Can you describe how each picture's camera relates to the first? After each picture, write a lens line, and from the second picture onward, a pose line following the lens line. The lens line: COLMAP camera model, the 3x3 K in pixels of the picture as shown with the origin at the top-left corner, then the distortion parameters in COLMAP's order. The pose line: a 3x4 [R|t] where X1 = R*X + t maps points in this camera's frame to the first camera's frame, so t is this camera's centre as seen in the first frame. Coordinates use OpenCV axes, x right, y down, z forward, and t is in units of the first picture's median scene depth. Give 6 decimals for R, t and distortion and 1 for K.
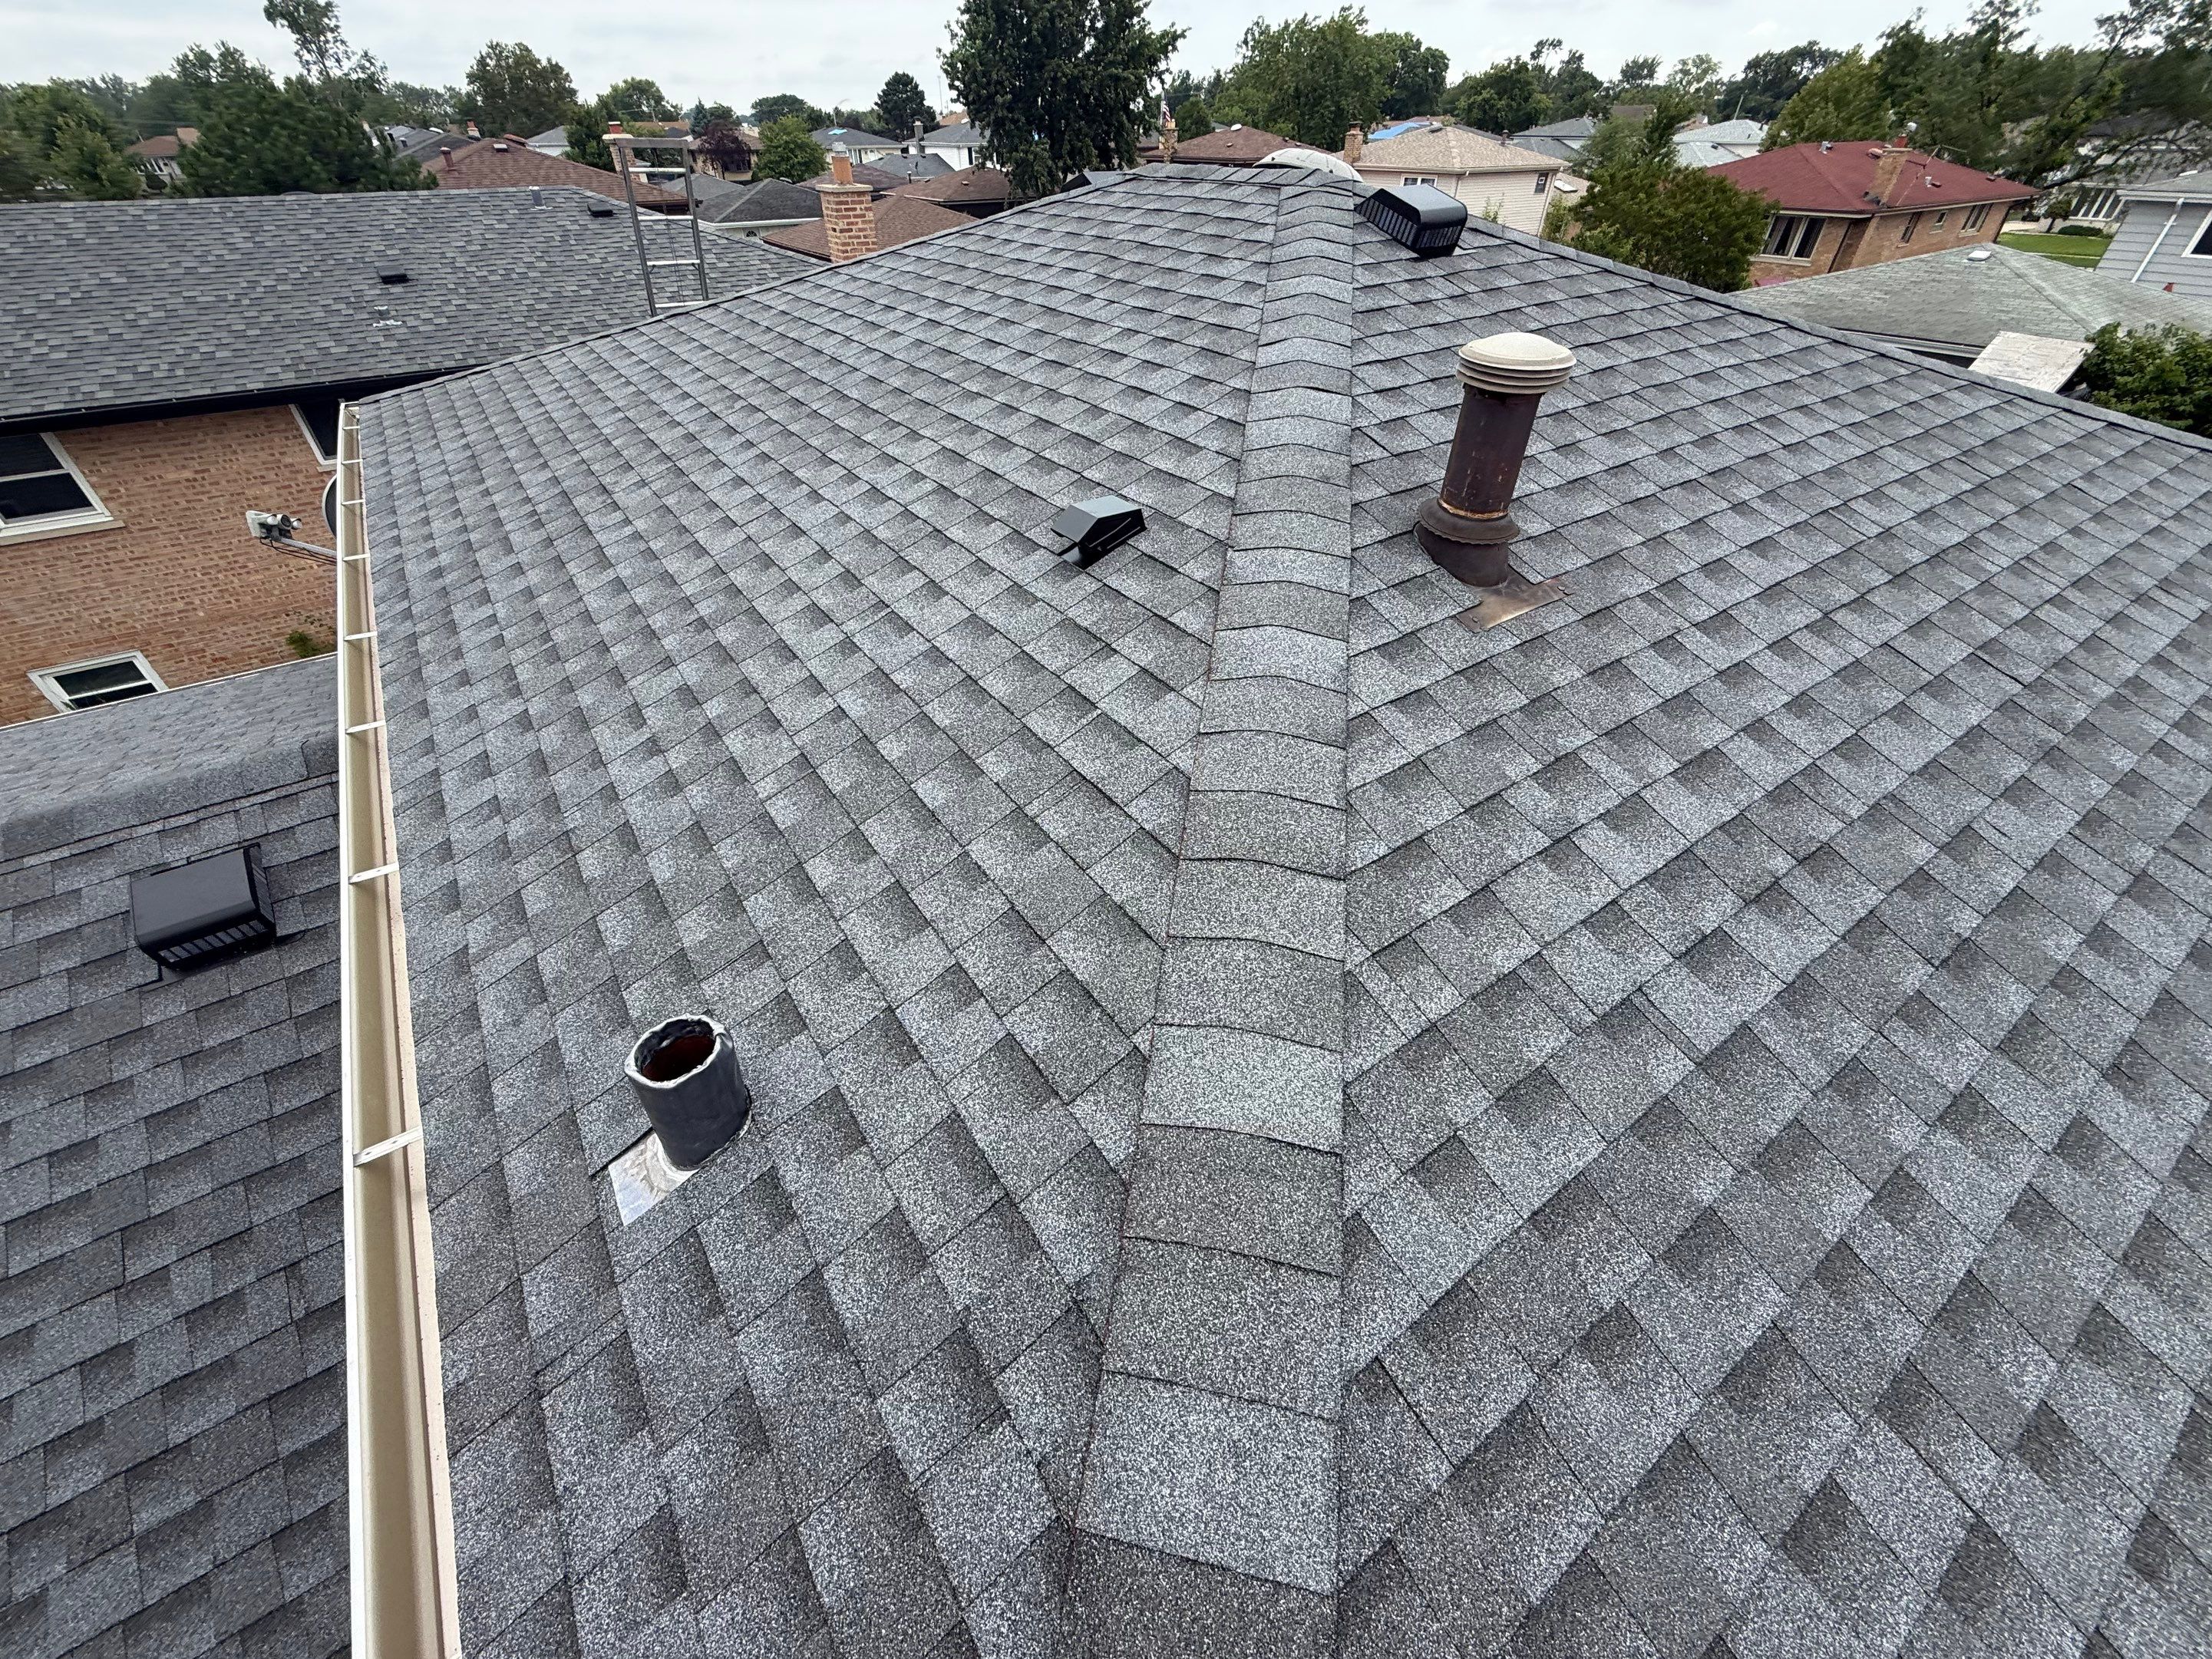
lens RADIAL K [[881.1, 0, 1096.3], [0, 881.1, 828.5], [0, 0, 1]] dist [0.000529, -0.000379]
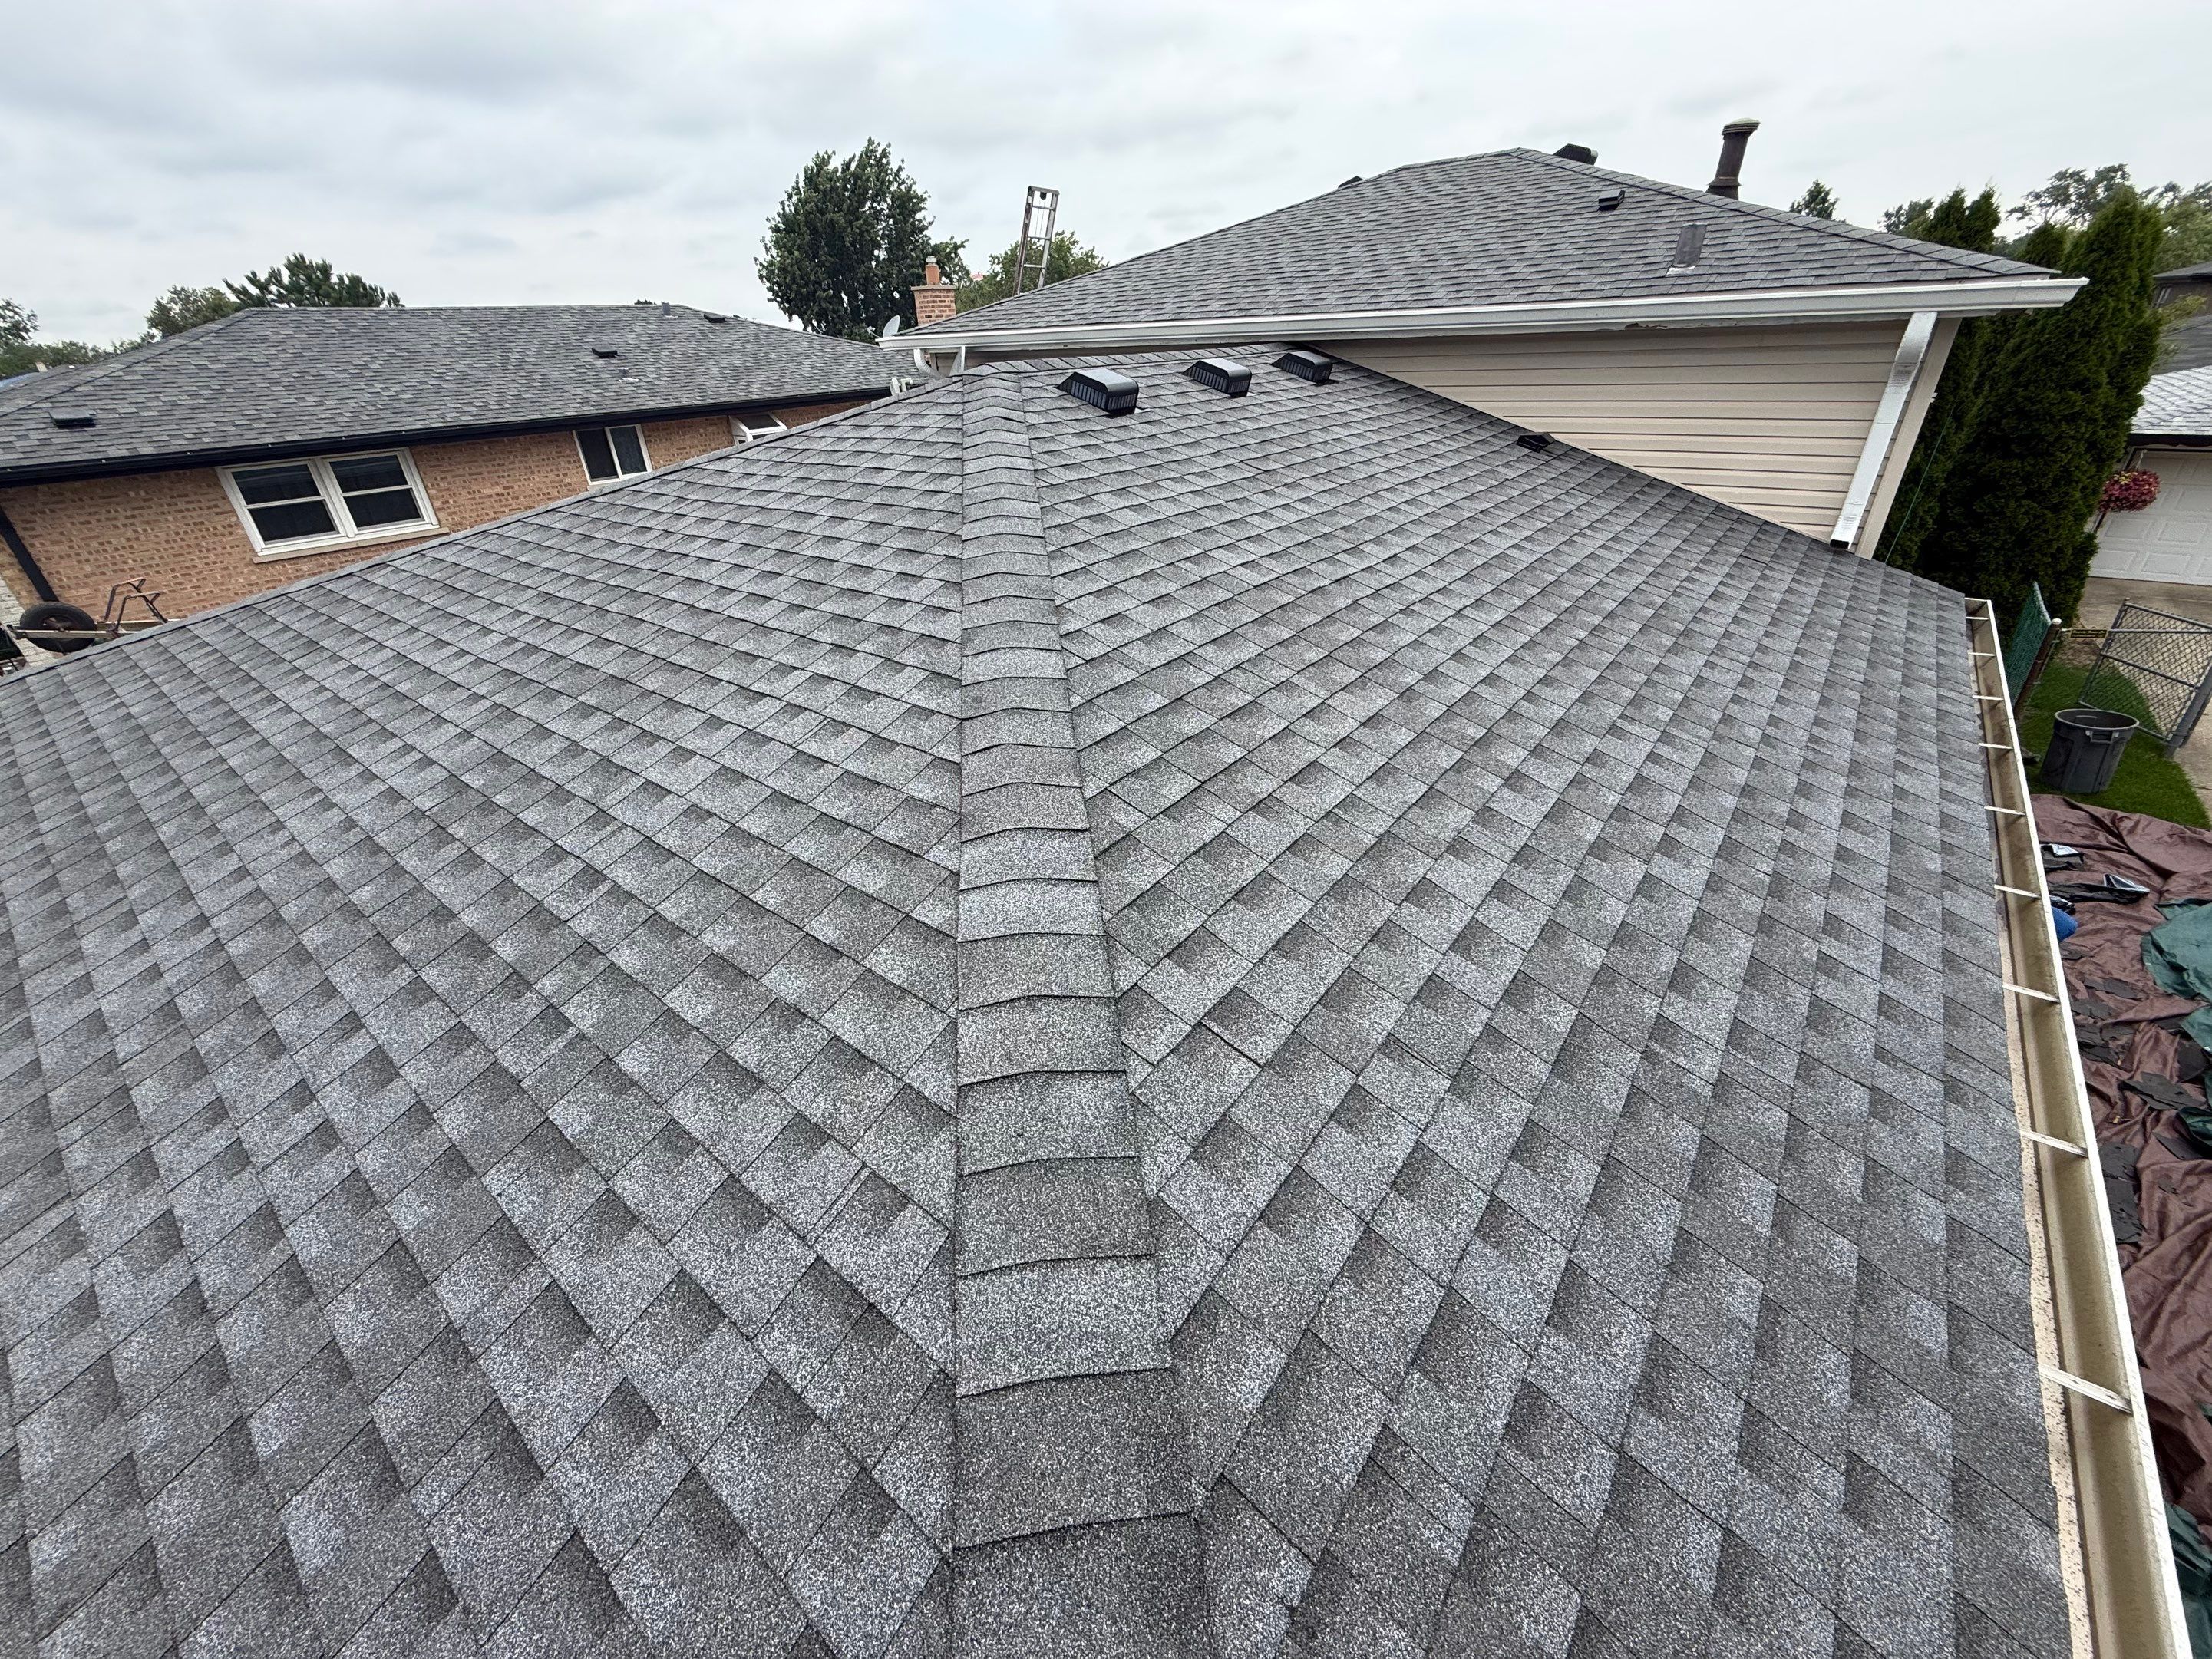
lens RADIAL K [[880.1, 0, 1097.9], [0, 880.1, 828.1], [0, 0, 1]] dist [0.000990, -0.000640]
pose [[0.955467, -0.174785, 0.237765, -2.269043], [0.212845, 0.966267, -0.145004, 1.467092], [-0.204400, 0.189154, 0.960438, -0.888096]]
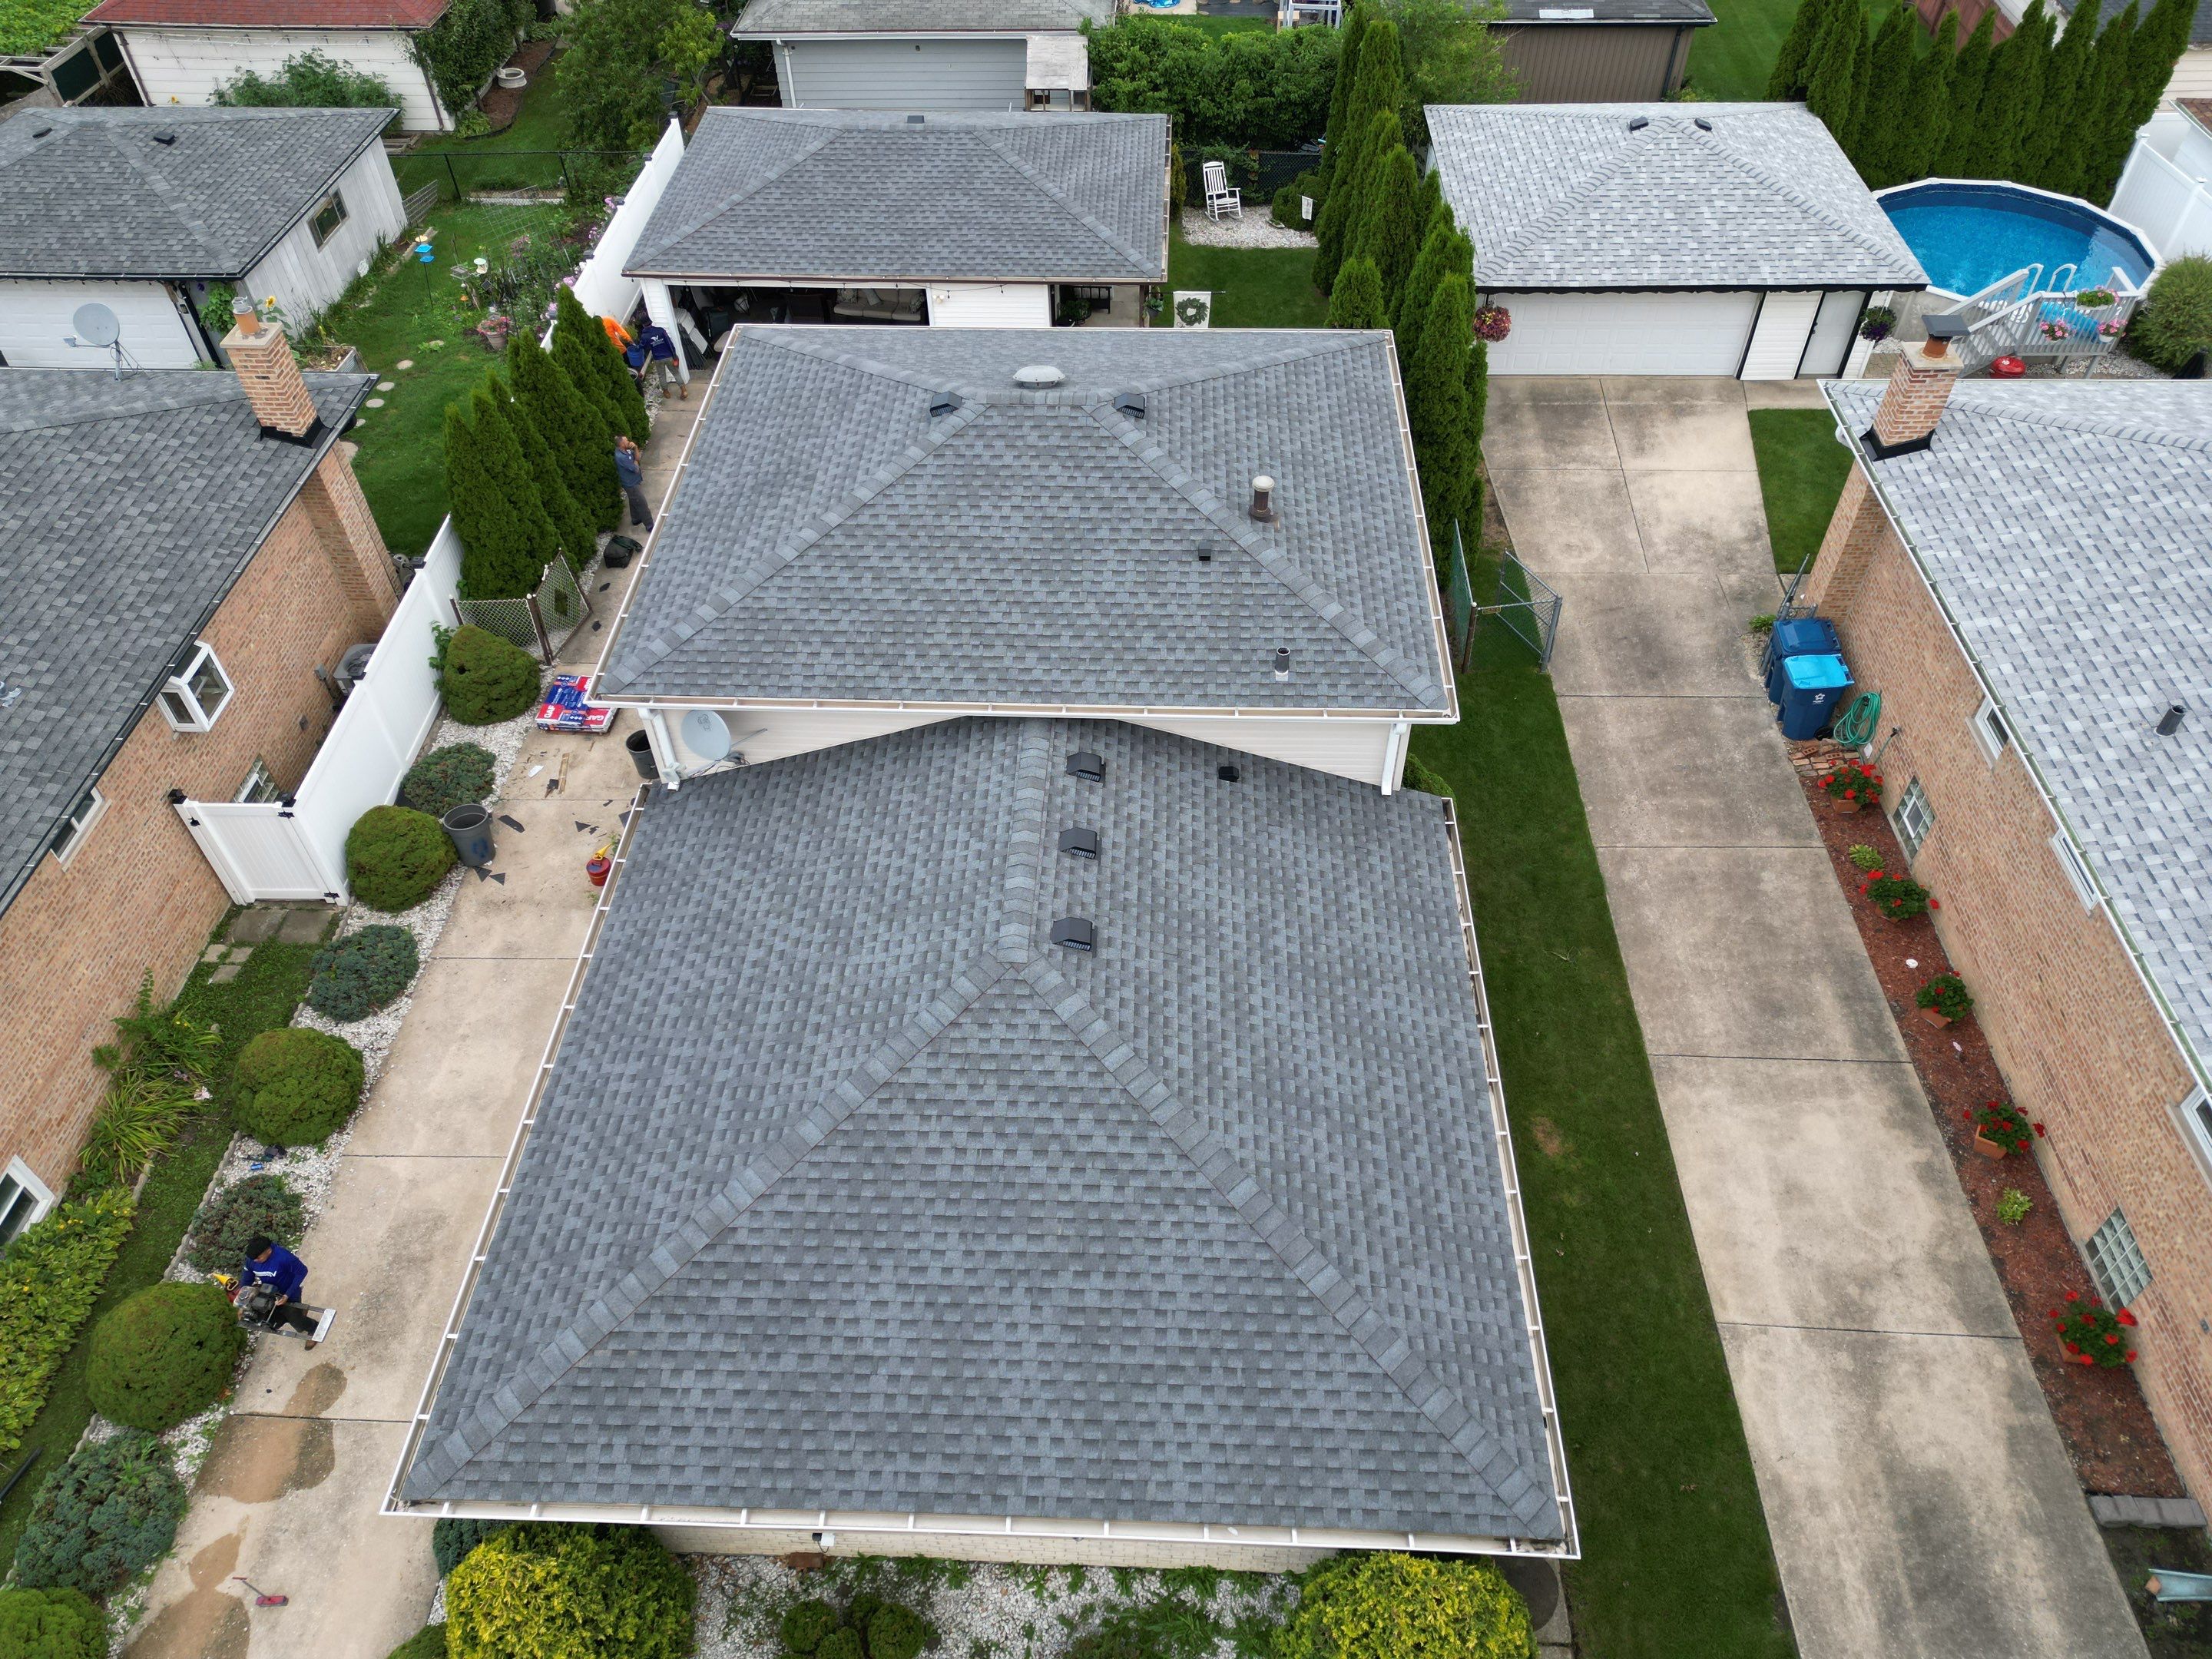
lens RADIAL K [[1544.1, 0, 1108.0], [0, 1544.1, 825.5], [0, 0, 1]] dist [0.075604, -0.078821]
pose [[0.589823, -0.577126, 0.564832, -4.443032], [0.512278, 0.808106, 0.290751, -1.425029], [-0.624244, 0.117860, 0.772288, -3.641978]]
